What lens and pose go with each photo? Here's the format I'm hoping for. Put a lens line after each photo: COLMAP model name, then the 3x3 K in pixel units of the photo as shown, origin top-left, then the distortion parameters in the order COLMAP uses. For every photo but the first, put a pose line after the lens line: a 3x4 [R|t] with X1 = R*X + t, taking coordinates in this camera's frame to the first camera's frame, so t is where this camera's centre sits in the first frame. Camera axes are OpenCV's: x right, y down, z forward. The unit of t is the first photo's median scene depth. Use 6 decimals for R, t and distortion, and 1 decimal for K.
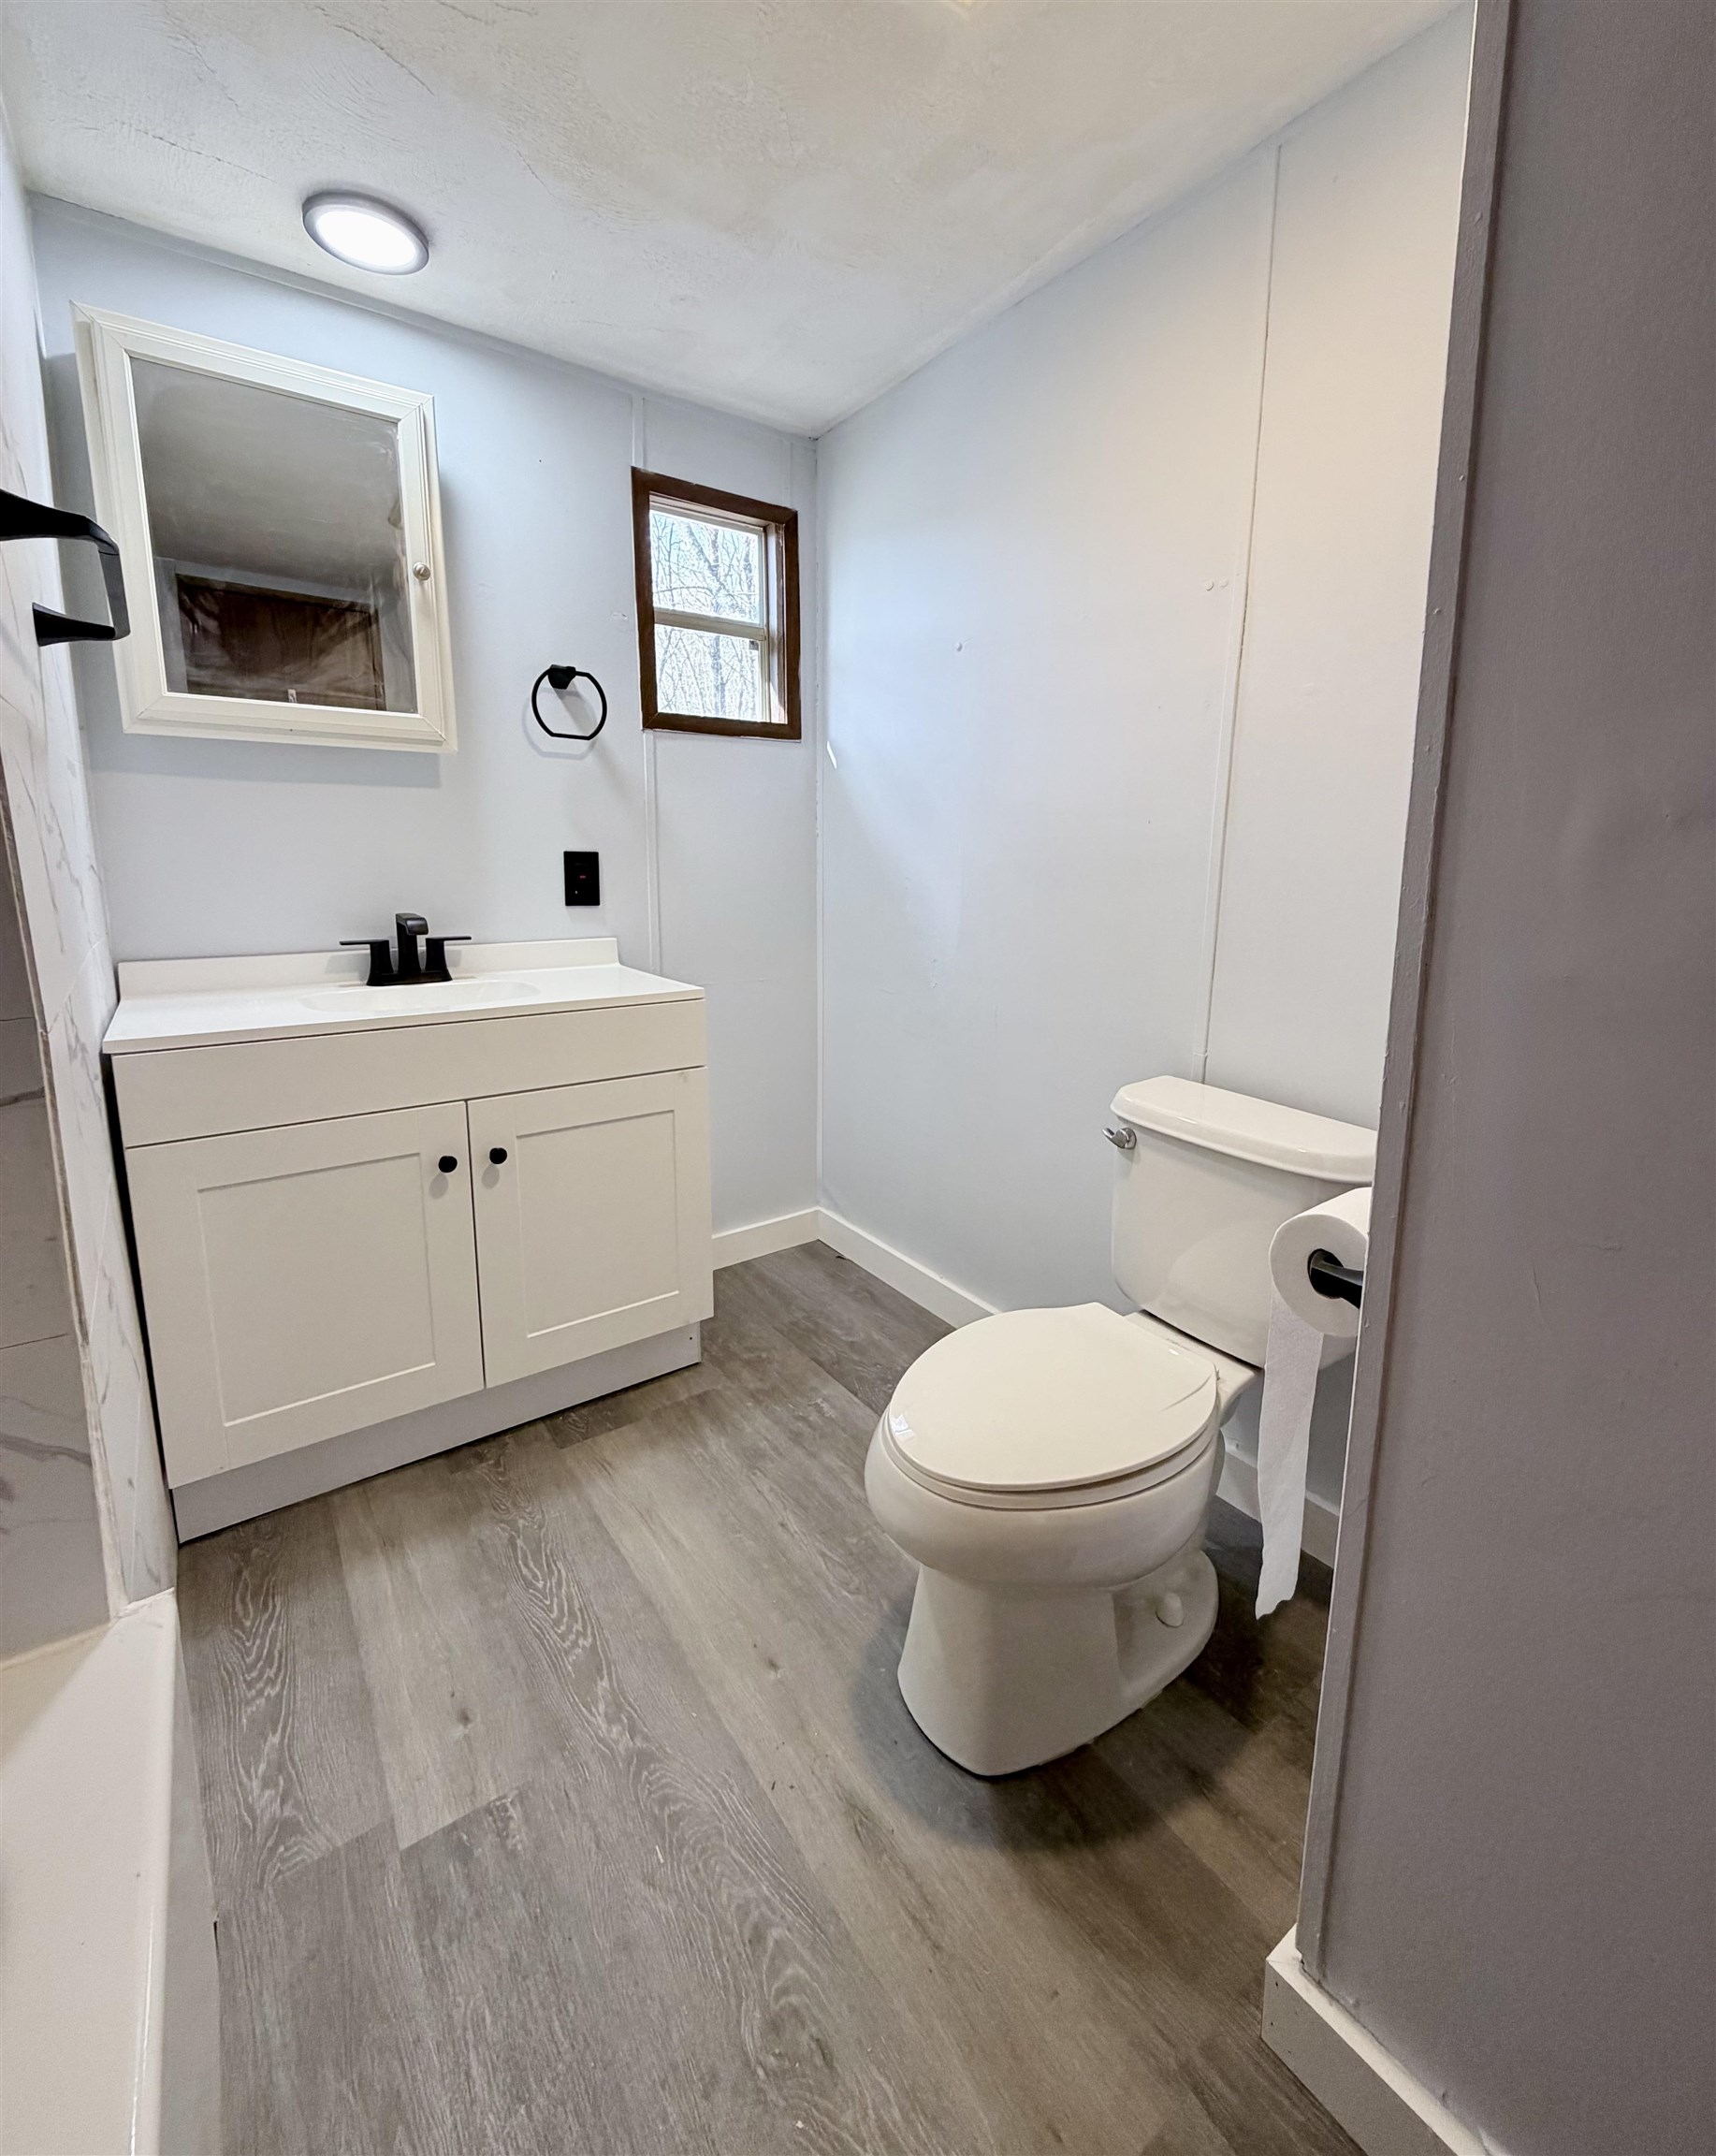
lens RADIAL K [[903.7, 0, 859.4], [0, 903.7, 1004.7], [0, 0, 1]] dist [-0.000182, -0.000116]
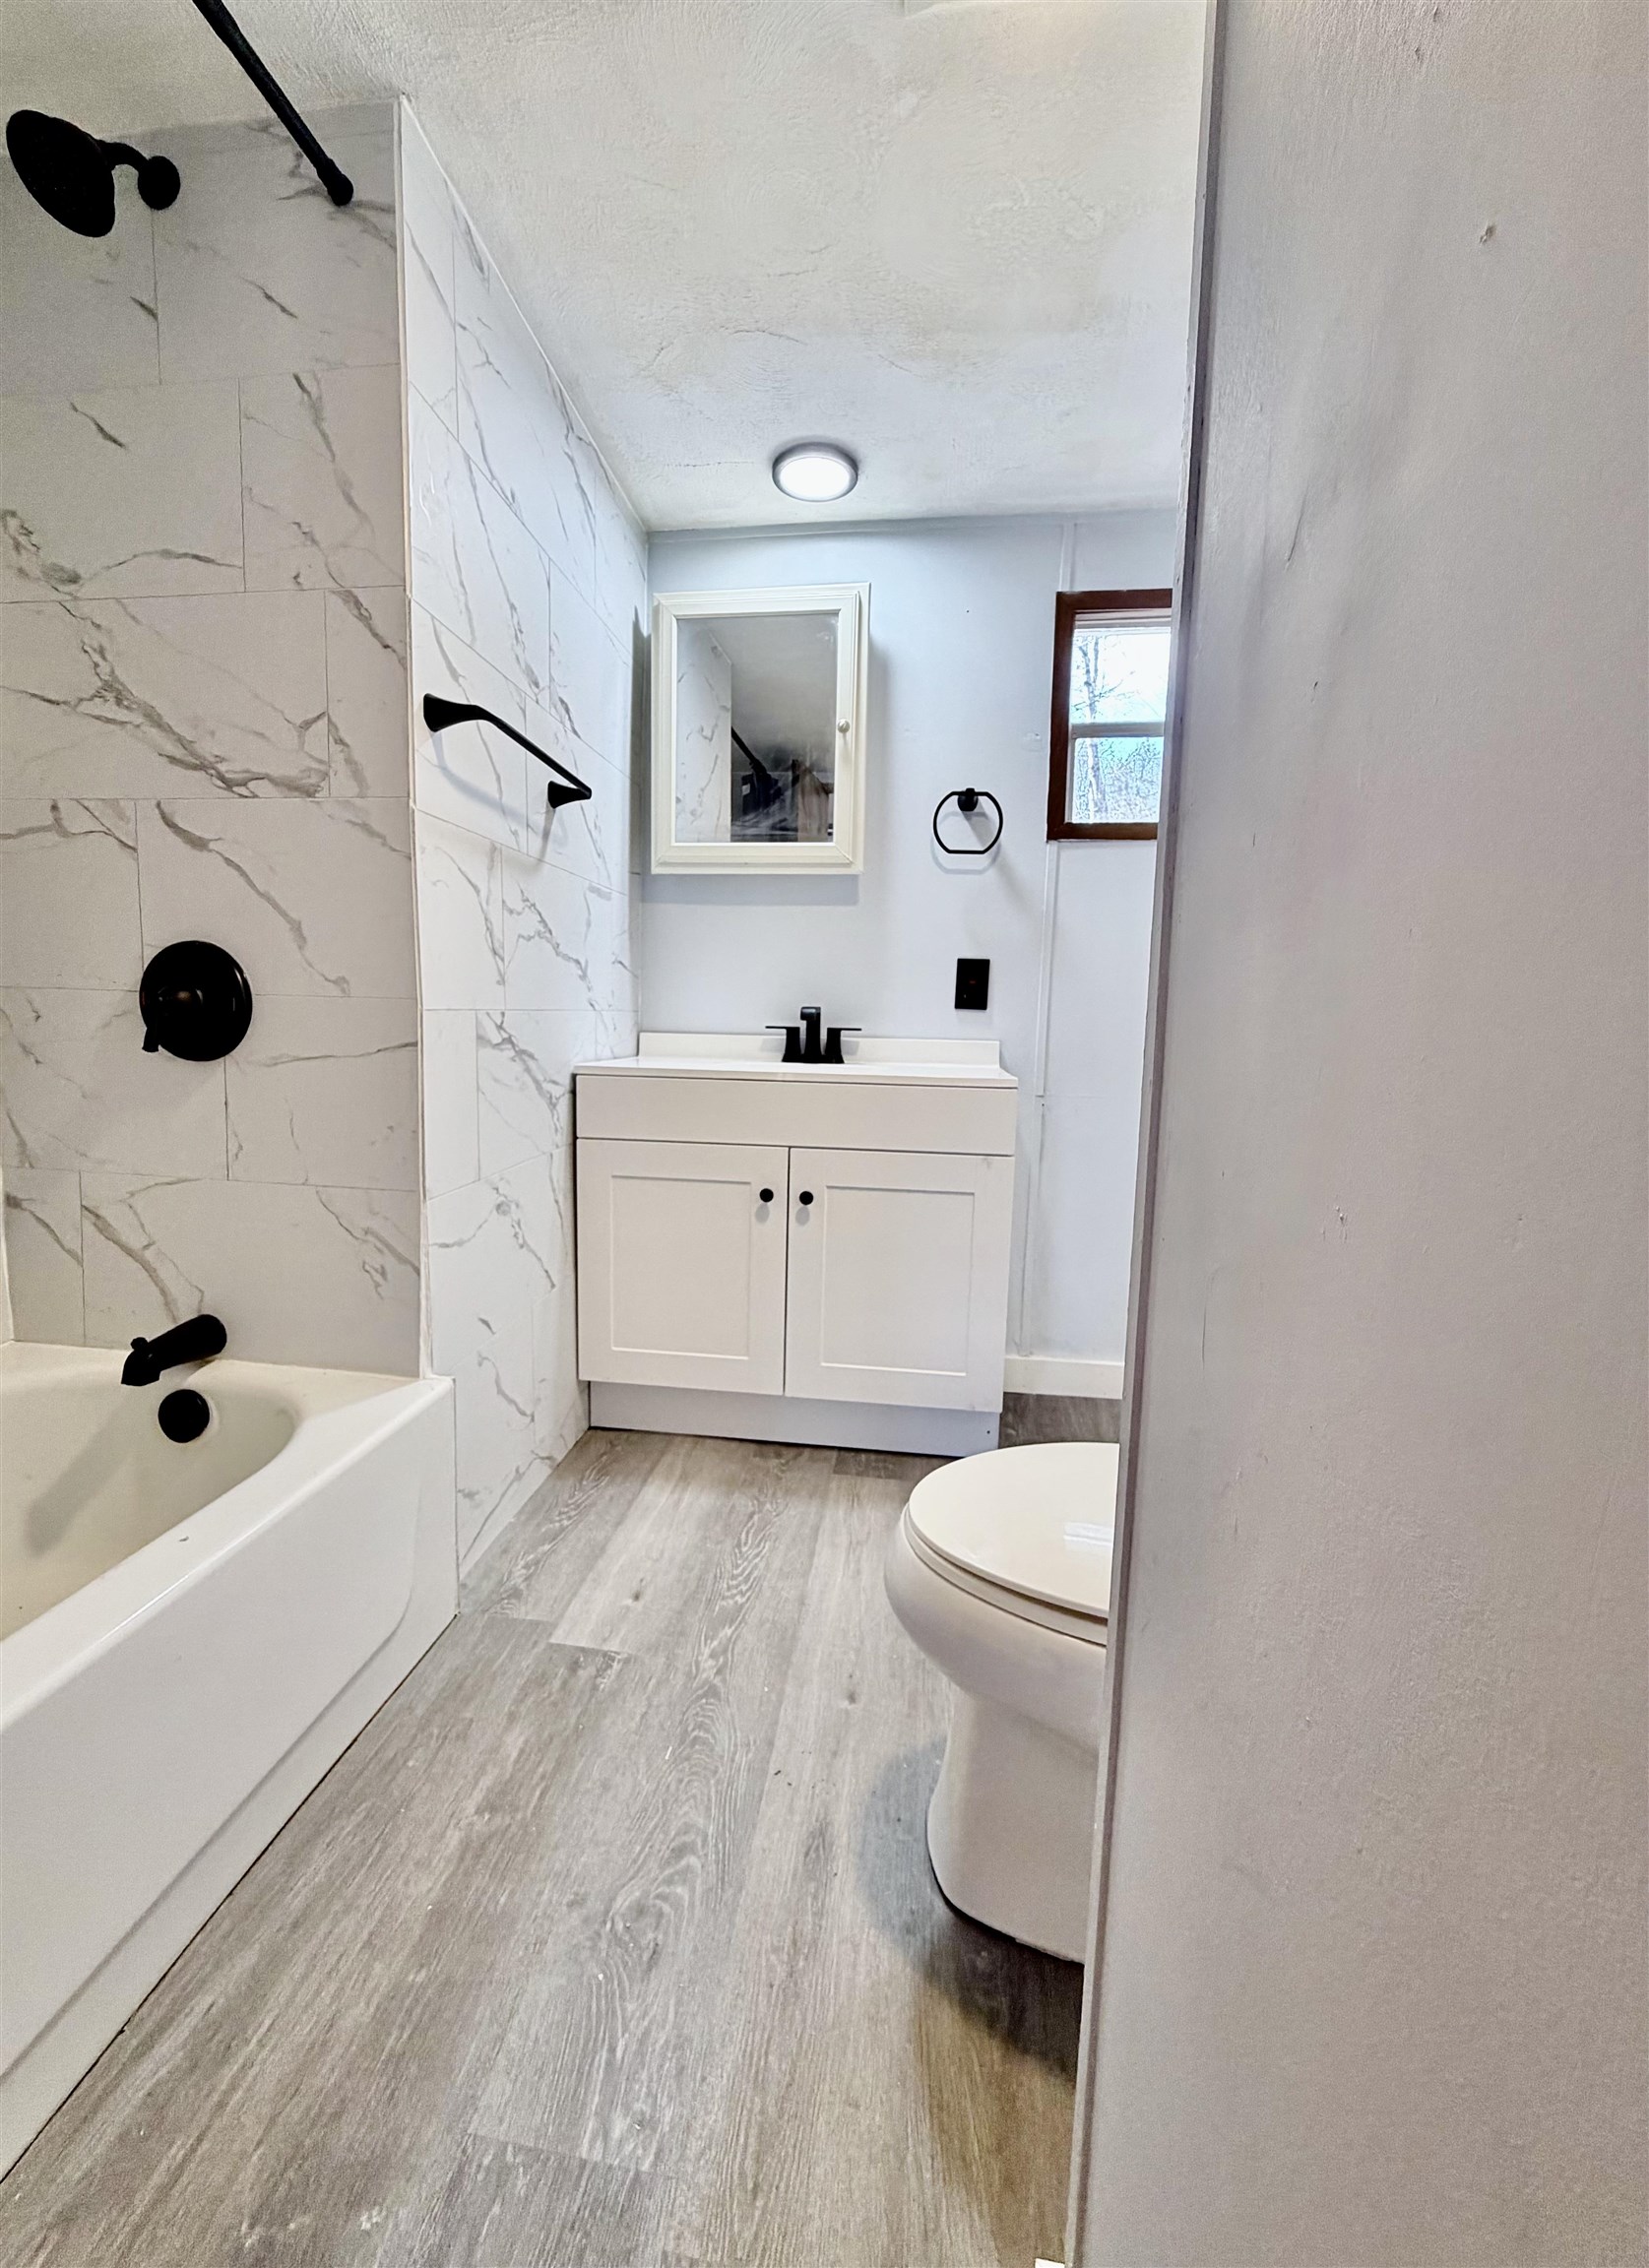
lens RADIAL K [[909.8, 0, 824.5], [0, 909.8, 1134.0], [0, 0, 1]] dist [0.000010, 0.000210]
pose [[0.727951, 0.090406, -0.679642, 0.457133], [-0.128860, 0.991644, -0.006111, 0.096252], [0.673411, 0.092027, 0.733518, 0.146736]]
